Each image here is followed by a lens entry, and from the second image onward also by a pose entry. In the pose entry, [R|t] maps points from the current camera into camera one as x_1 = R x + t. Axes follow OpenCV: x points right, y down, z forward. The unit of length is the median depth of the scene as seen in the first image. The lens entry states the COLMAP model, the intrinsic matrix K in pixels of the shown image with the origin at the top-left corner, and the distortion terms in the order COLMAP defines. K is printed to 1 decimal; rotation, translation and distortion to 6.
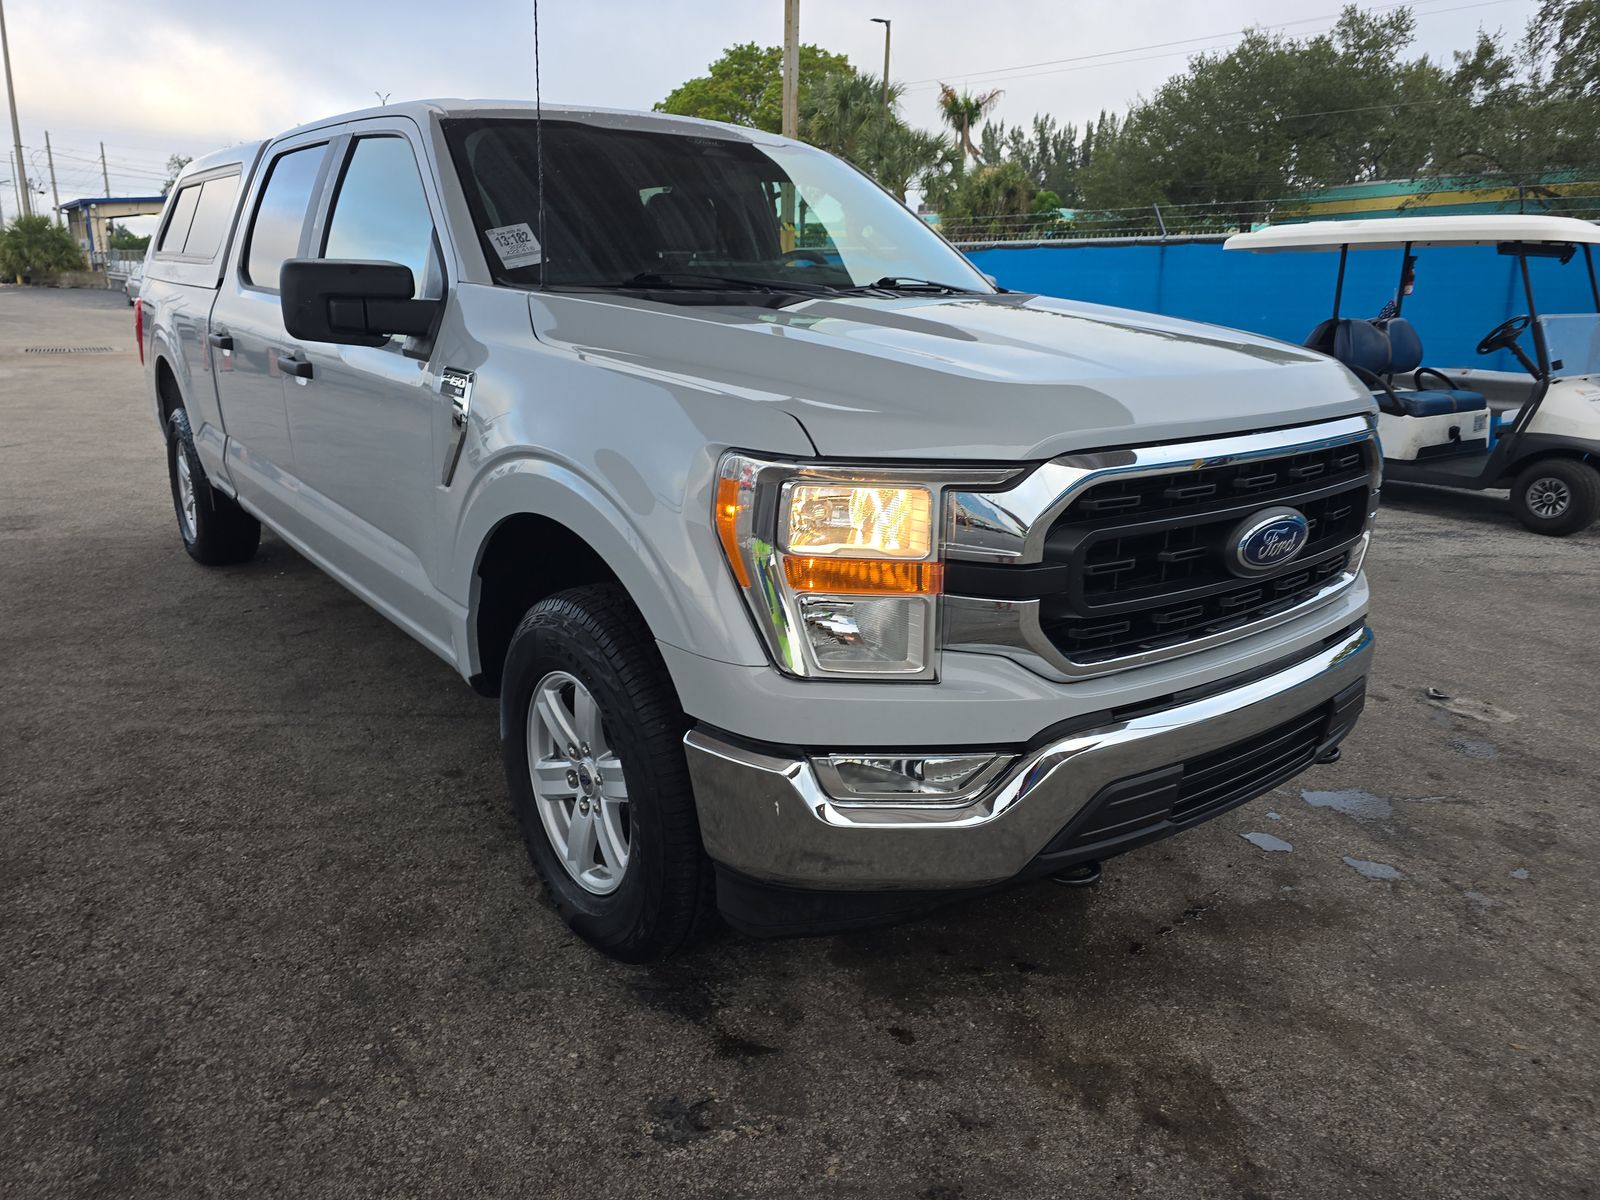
lens RADIAL K [[1063.3, 0, 800.0], [0, 1063.3, 600.0], [0, 0, 1]] dist [0.070884, -0.064824]
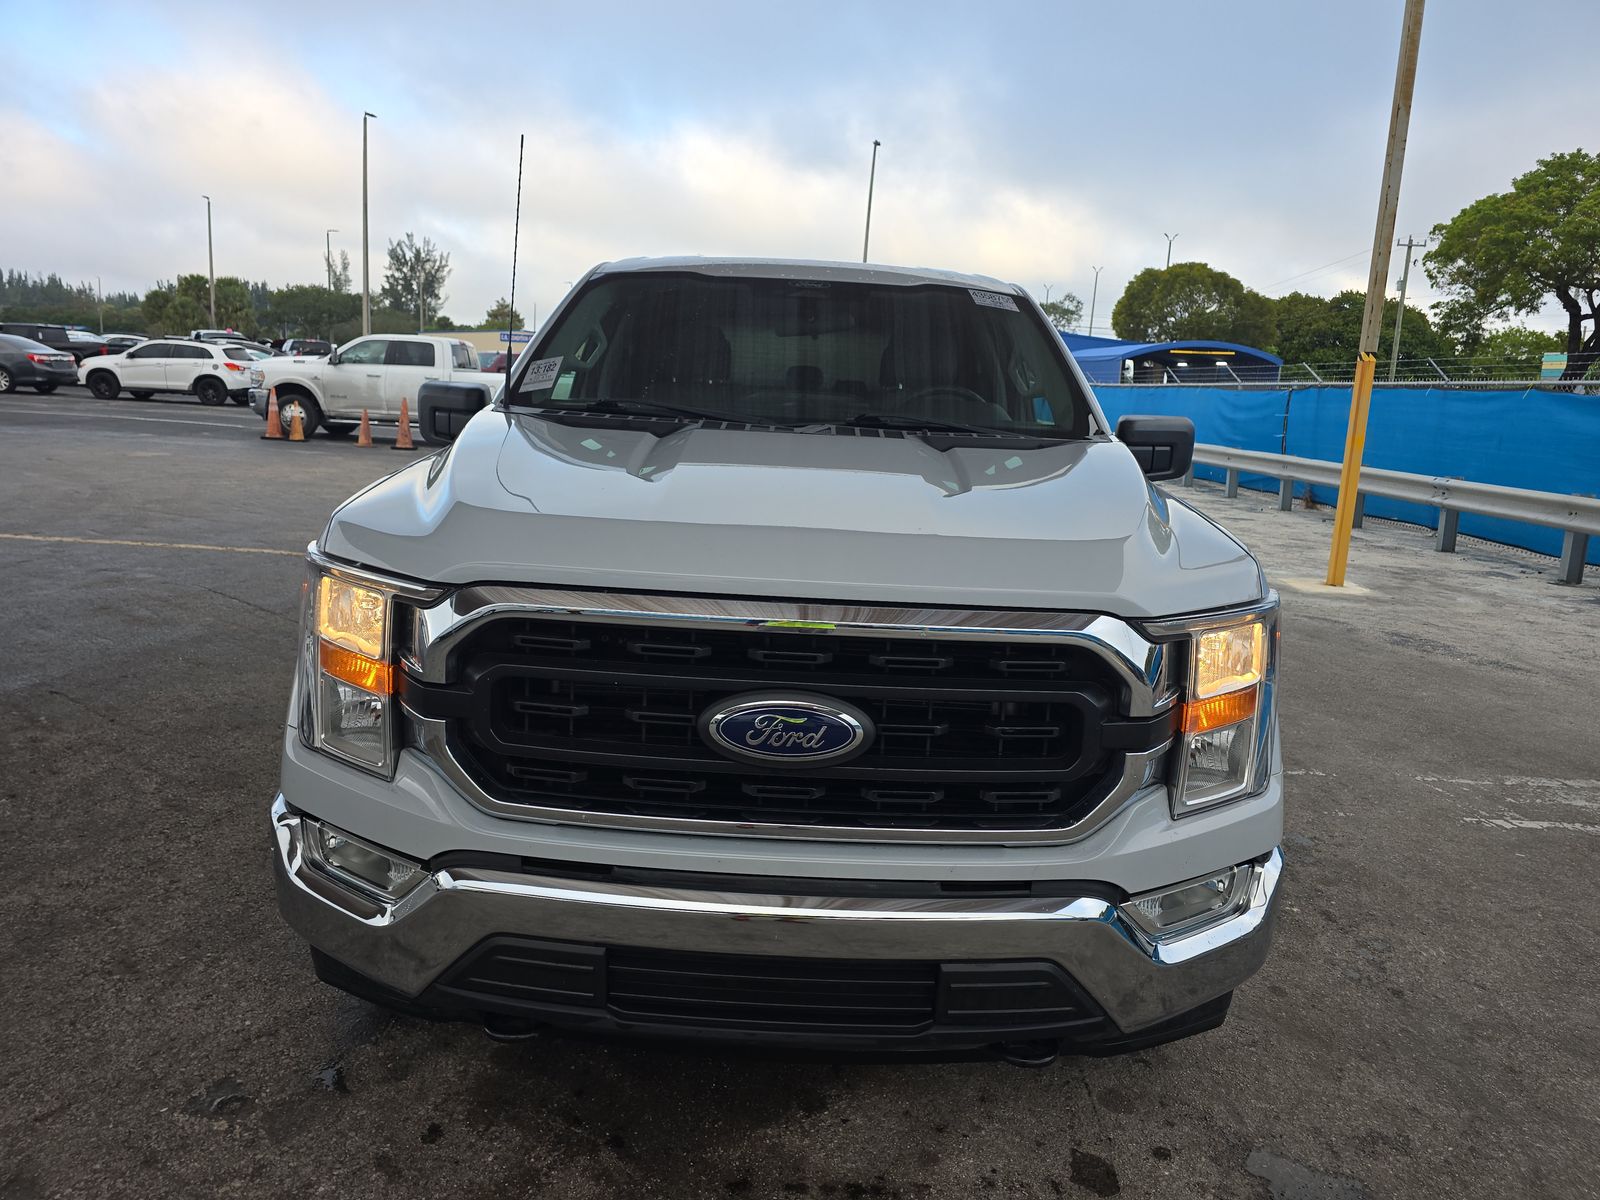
lens RADIAL K [[1063.3, 0, 800.0], [0, 1063.3, 600.0], [0, 0, 1]] dist [0.070884, -0.064824]
pose [[0.781027, 0.144985, -0.607434, 0.865384], [-0.211438, 0.976623, -0.038757, -0.115483], [0.587615, 0.158705, 0.793424, 0.294996]]
